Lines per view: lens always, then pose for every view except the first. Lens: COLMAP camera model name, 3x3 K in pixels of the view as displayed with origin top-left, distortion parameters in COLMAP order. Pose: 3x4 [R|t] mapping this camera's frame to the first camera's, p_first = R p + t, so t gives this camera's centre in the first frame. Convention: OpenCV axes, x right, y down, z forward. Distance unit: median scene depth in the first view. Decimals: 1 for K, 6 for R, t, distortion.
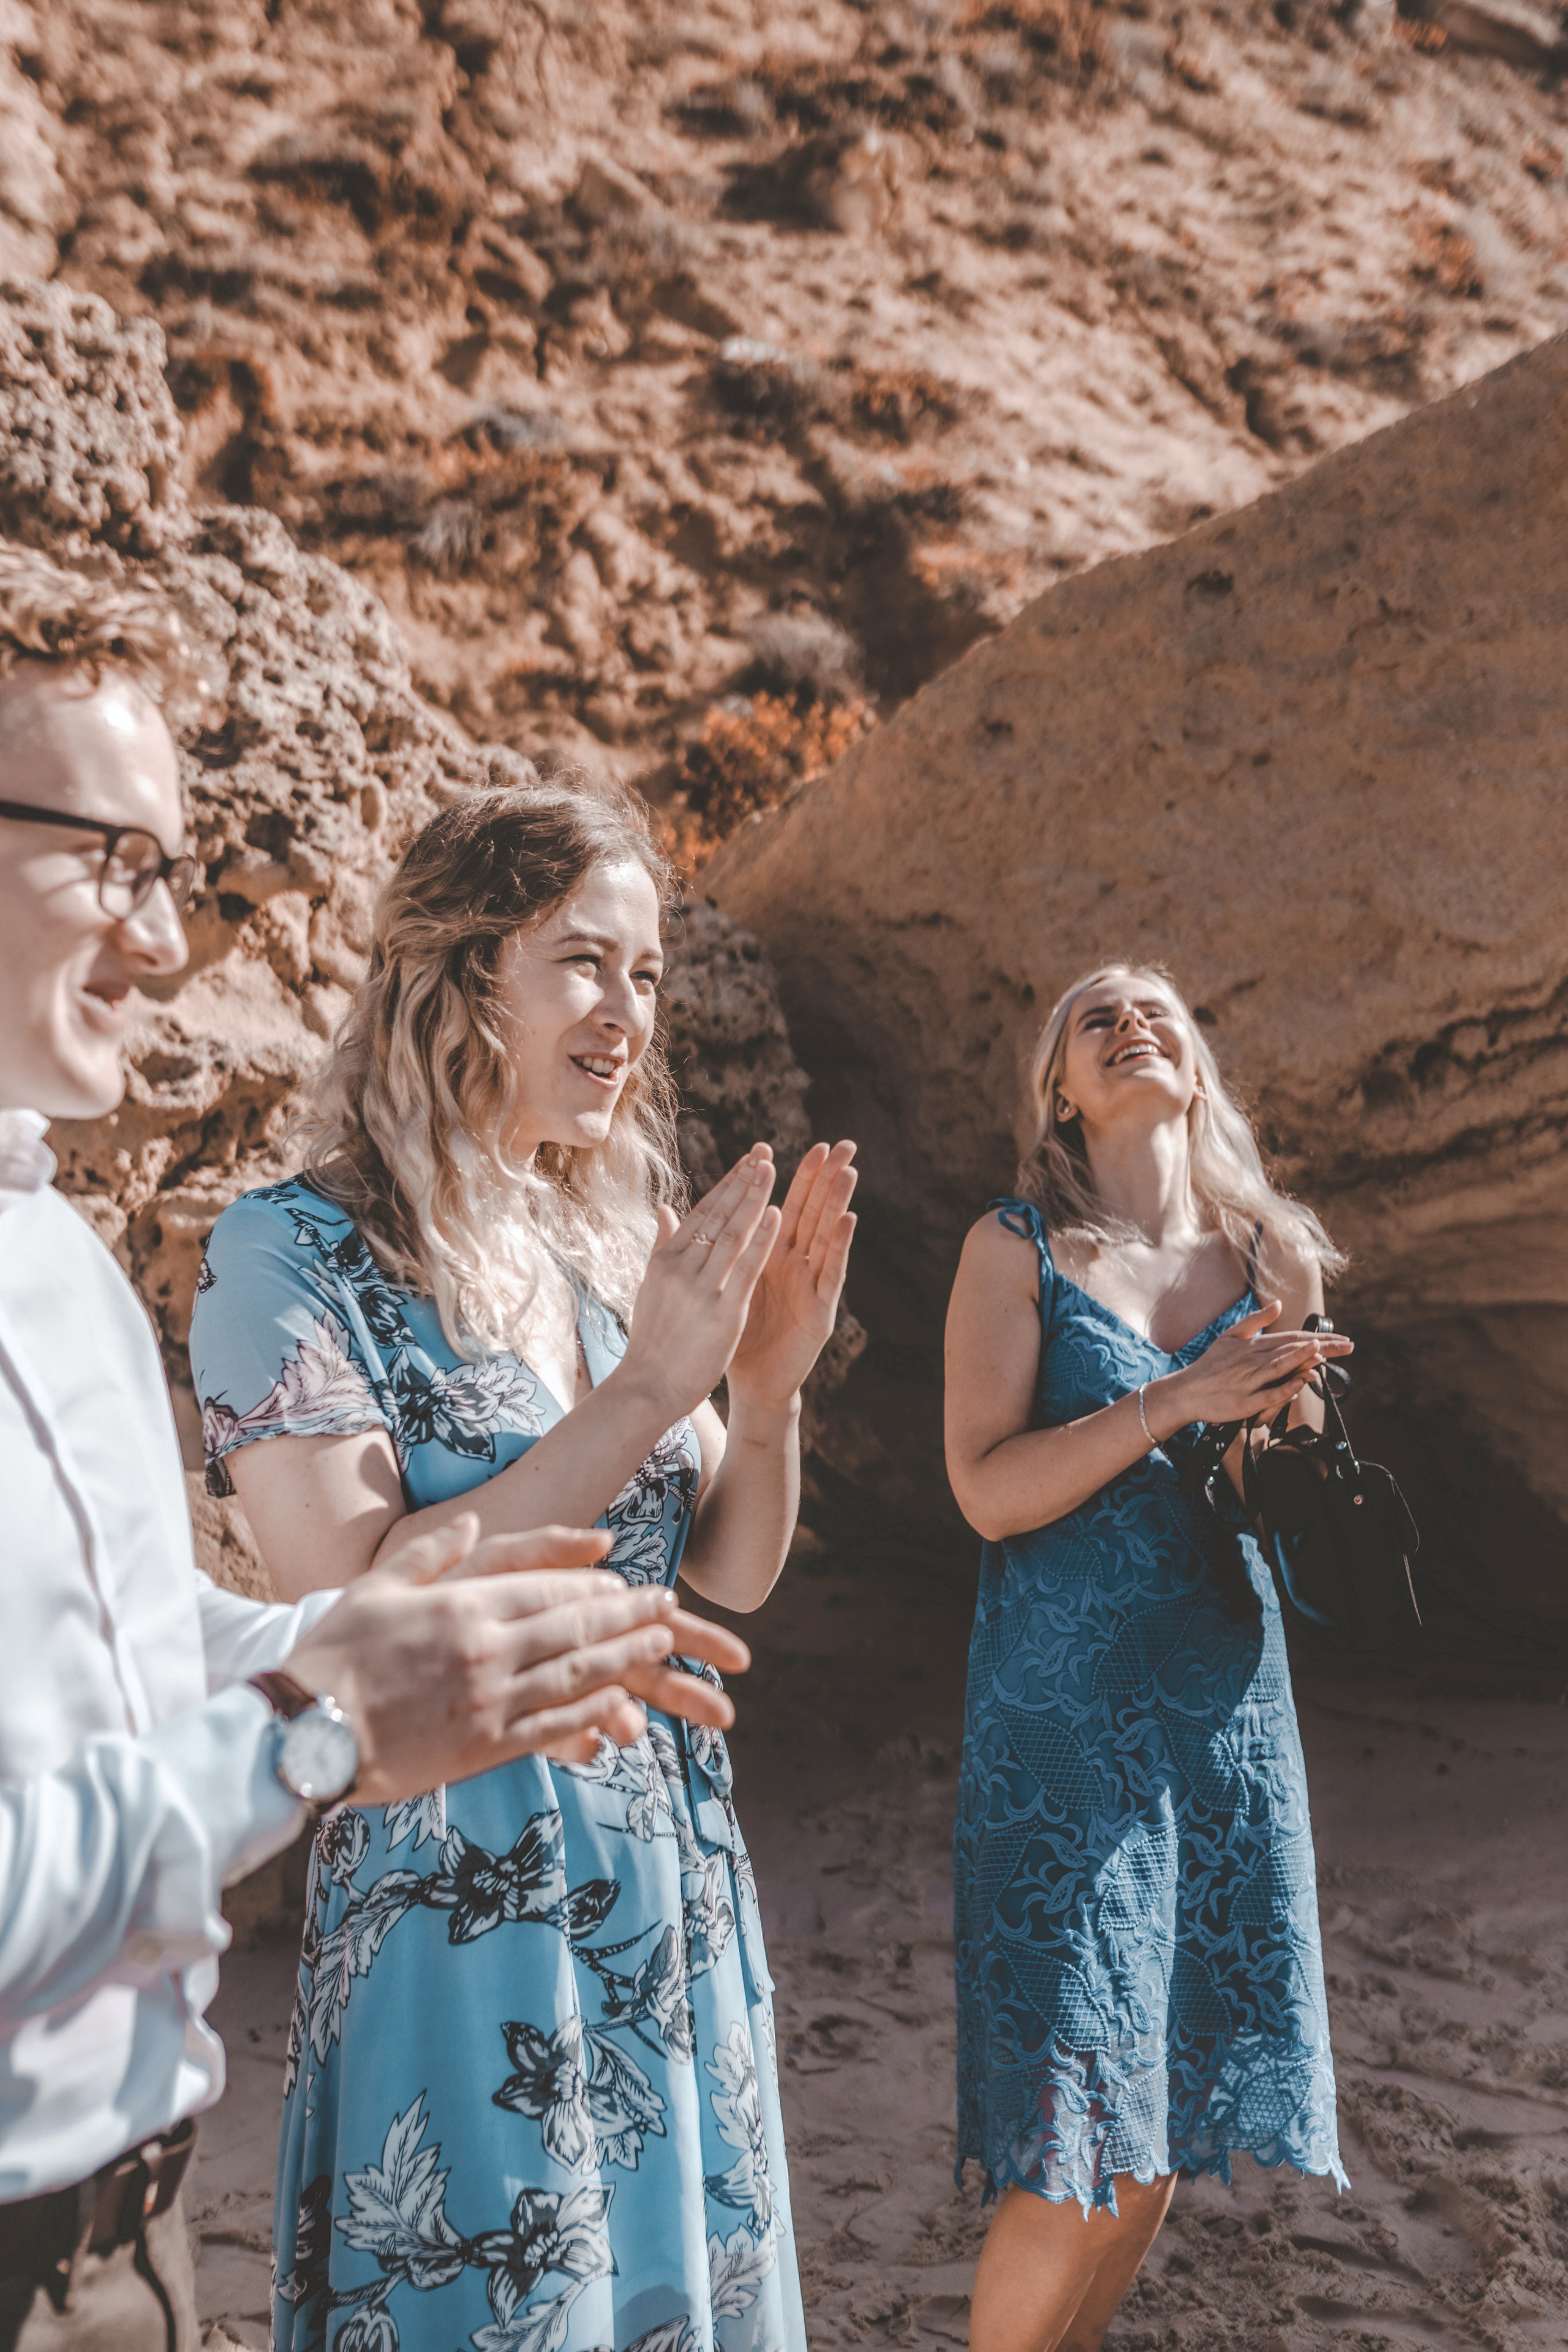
lens RADIAL K [[2444.4, 0, 791.4], [0, 2444.4, 1175.6], [0, 0, 1]] dist [-0.004731, 0.006651]
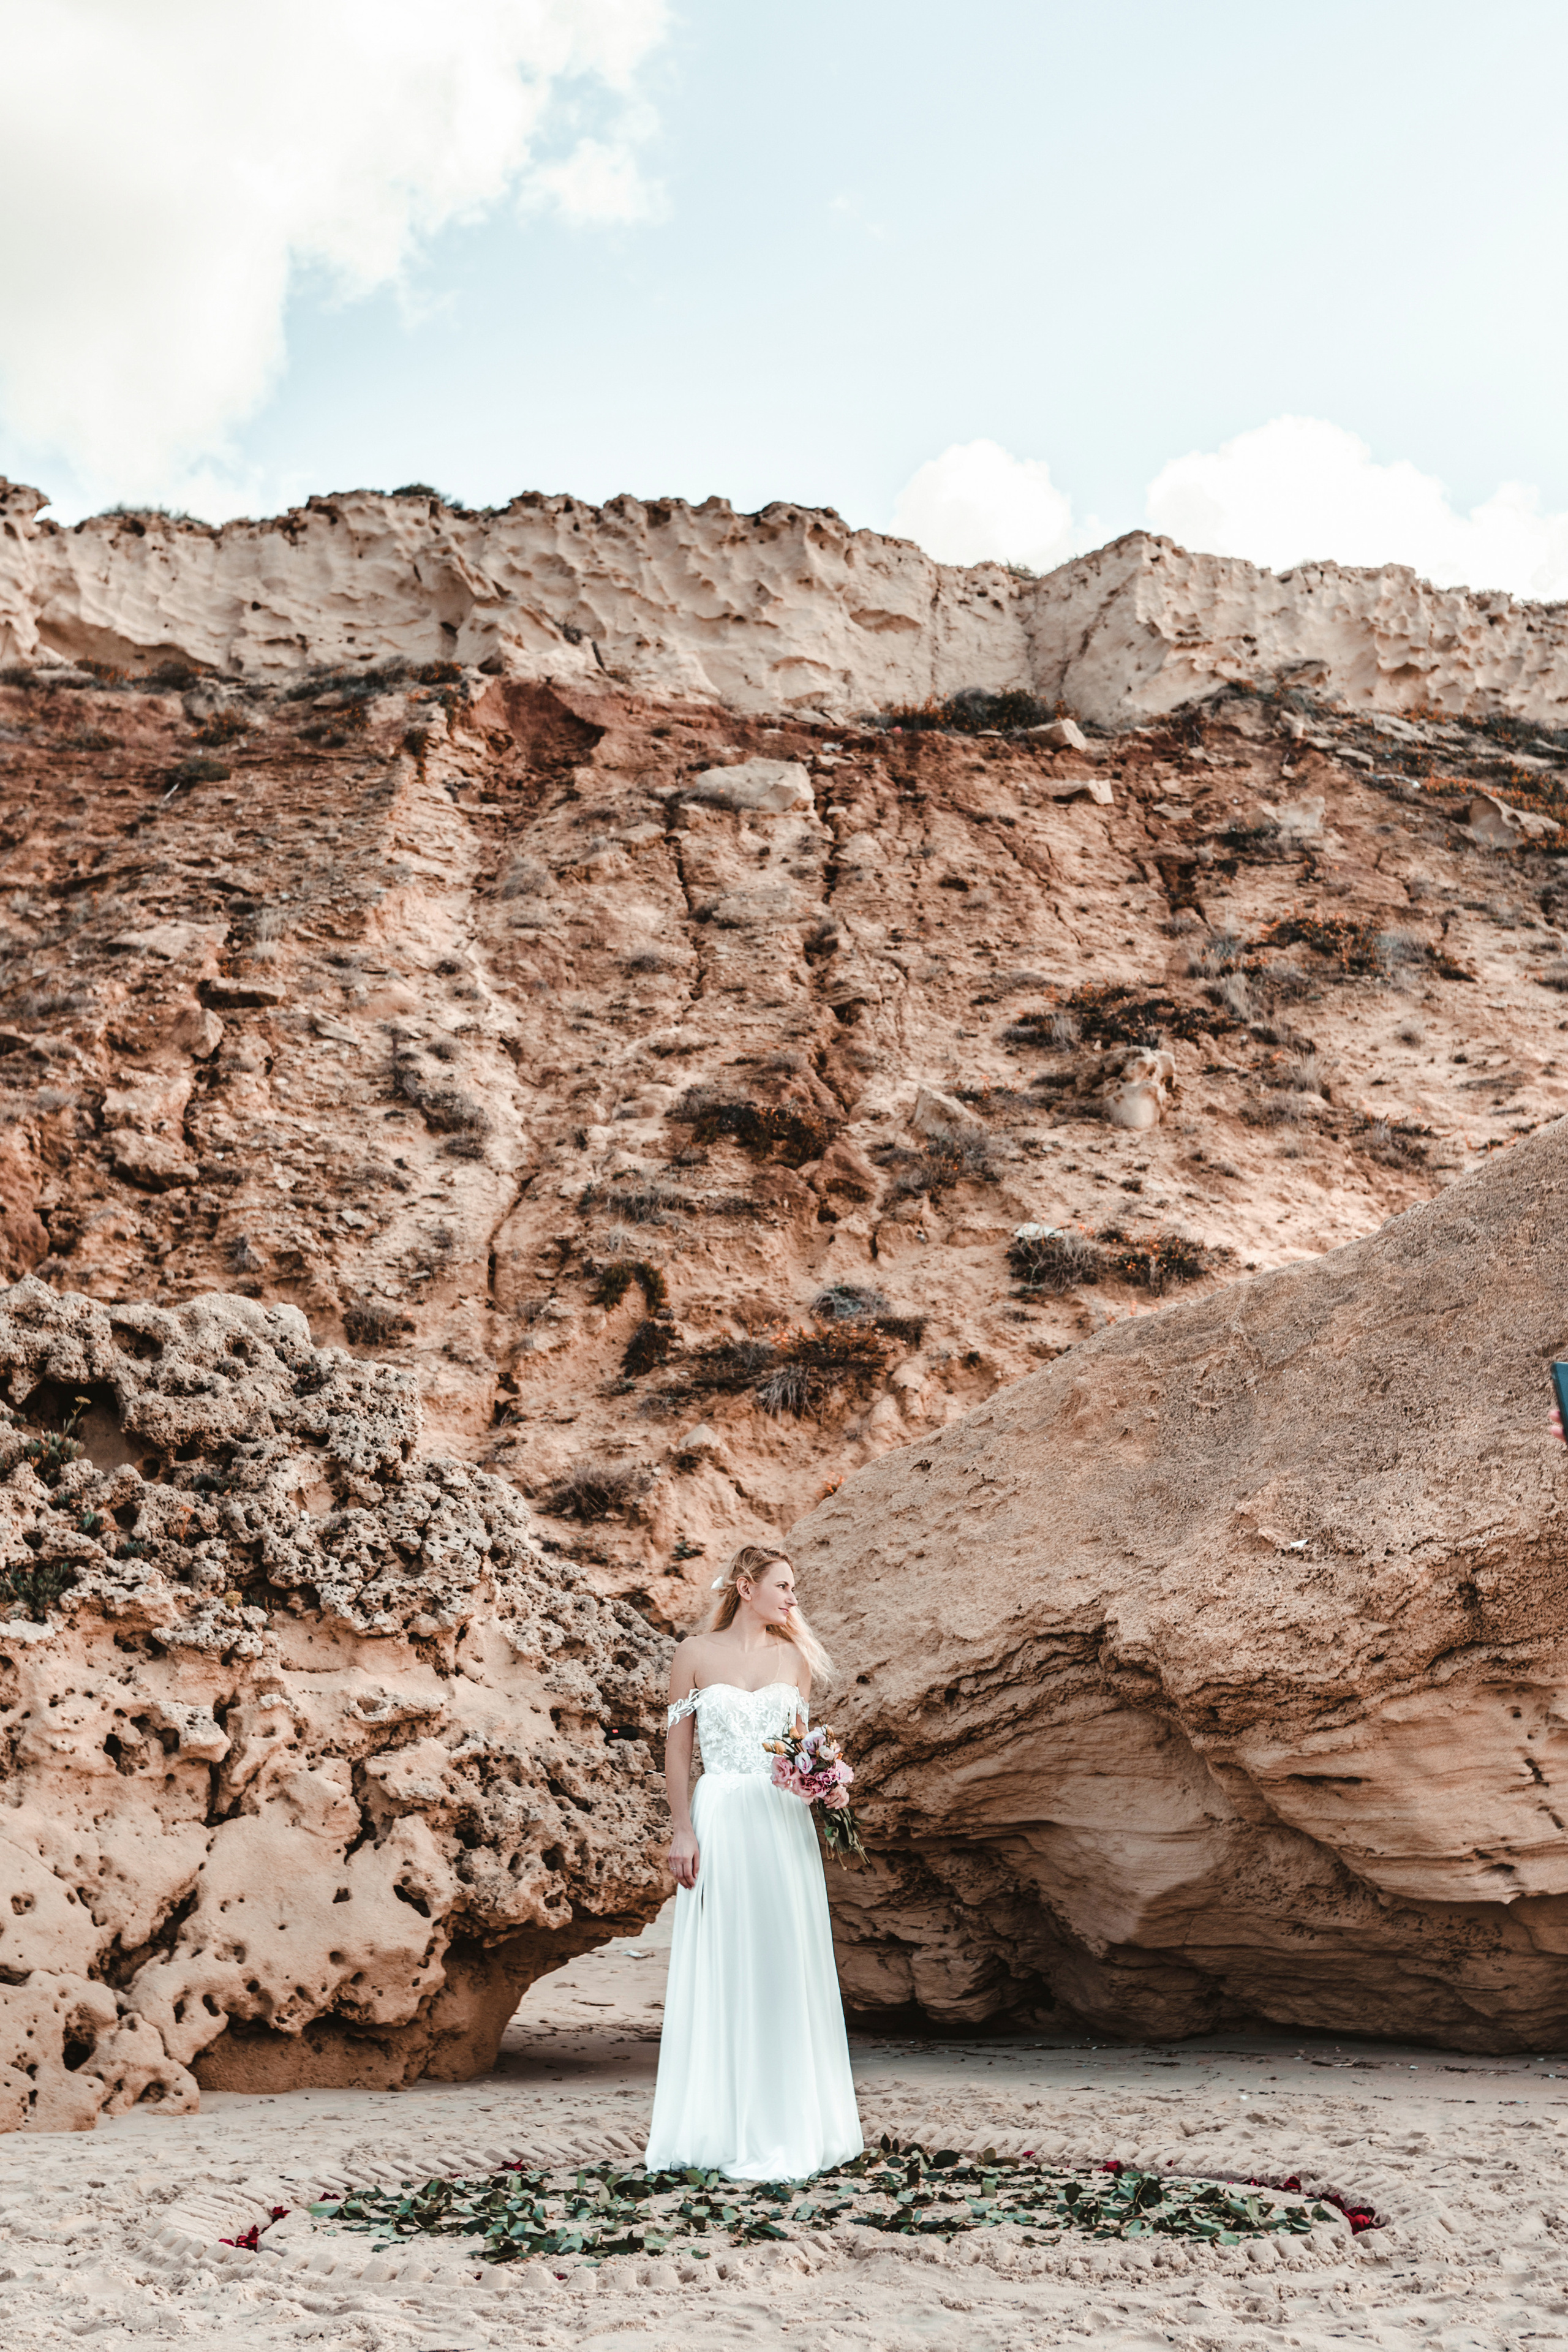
lens RADIAL K [[2500.1, 0, 784.0], [0, 2500.1, 1176.0], [0, 0, 1]] dist [0.007812, -0.017863]
pose [[0.976849, -0.068782, -0.202569, 0.138833], [0.001878, 0.949625, -0.313383, 0.048091], [0.213920, 0.305747, 0.927770, -0.277813]]
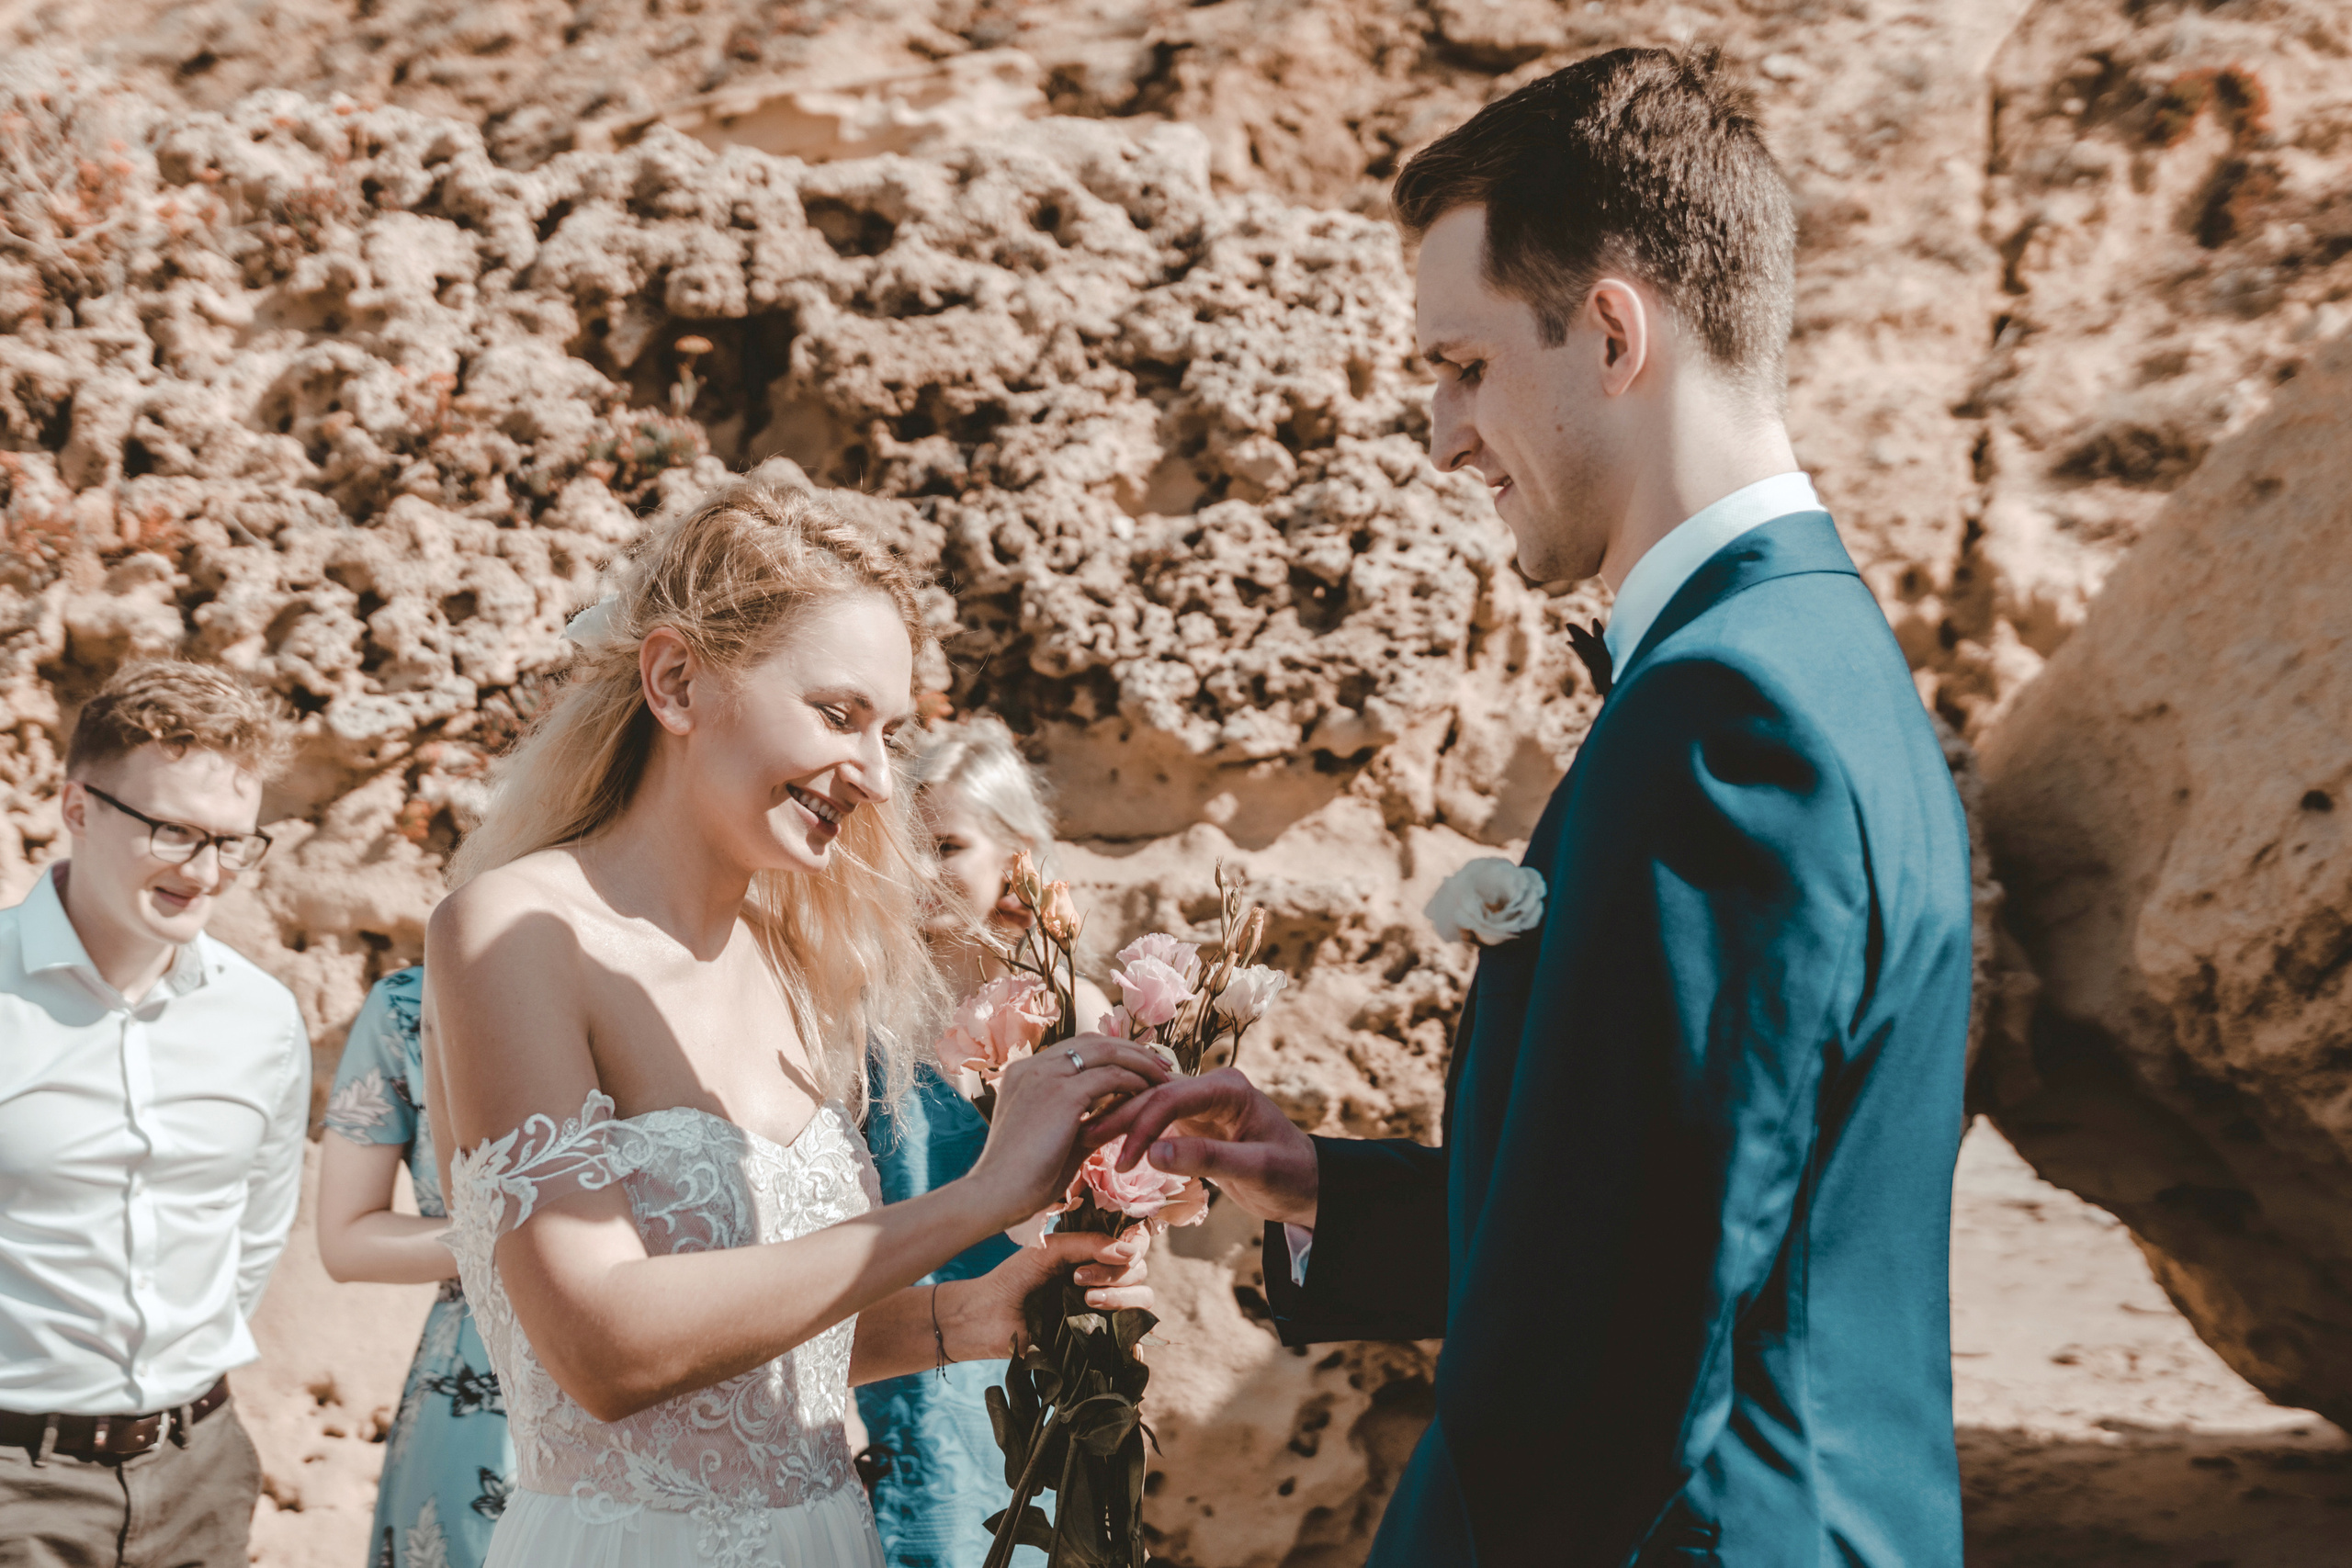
lens RADIAL K [[3010.3, 0, 1171.5], [0, 3010.3, 856.7], [0, 0, 1]] dist [-0.002931, 0.022943]
pose [[0.785333, -0.052800, -0.616818, 0.125611], [0.010304, 0.997333, -0.072253, 0.006997], [0.618988, 0.050387, 0.783783, -0.024448]]
